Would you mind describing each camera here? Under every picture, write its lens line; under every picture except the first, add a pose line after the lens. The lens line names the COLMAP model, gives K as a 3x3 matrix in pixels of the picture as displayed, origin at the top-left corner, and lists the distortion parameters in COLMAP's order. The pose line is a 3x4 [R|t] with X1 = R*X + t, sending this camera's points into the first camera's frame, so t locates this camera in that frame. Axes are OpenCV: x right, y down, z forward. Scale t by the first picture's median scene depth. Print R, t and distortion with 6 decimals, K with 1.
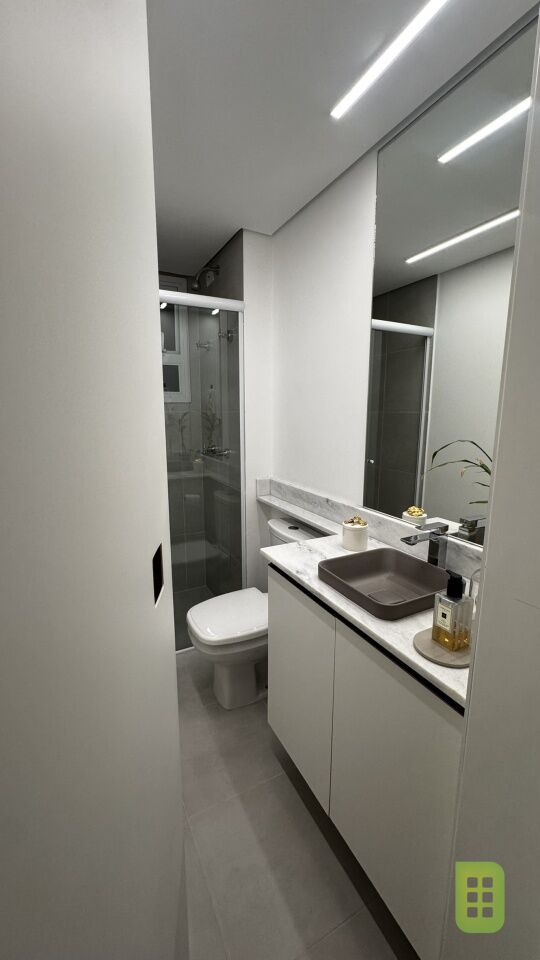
lens RADIAL K [[387.5, 0, 270.8], [0, 387.5, 478.2], [0, 0, 1]] dist [0.000644, -0.004077]
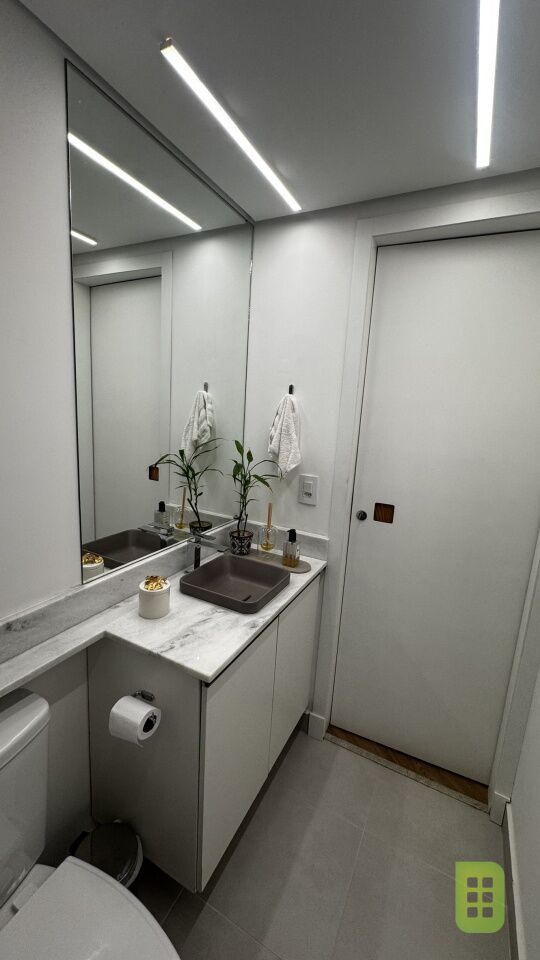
lens RADIAL K [[383.4, 0, 270.8], [0, 383.4, 479.7], [0, 0, 1]] dist [-0.002199, -0.000192]
pose [[-0.577630, -0.182058, 0.795738, -0.640652], [0.081110, 0.957187, 0.277874, -0.364577], [-0.812259, 0.225050, -0.538133, 1.393680]]
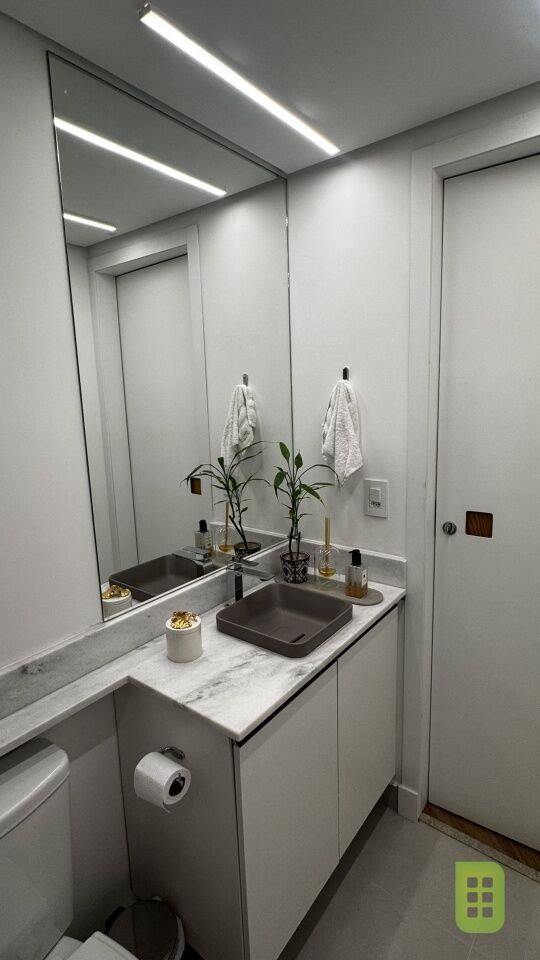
lens RADIAL K [[484.1, 0, 269.0], [0, 484.1, 474.7], [0, 0, 1]] dist [-0.001534, 0.000103]
pose [[-0.421146, -0.141686, 0.895858, -0.718791], [0.188142, 0.952592, 0.239105, -0.383492], [-0.887264, 0.269247, -0.374524, 1.310689]]
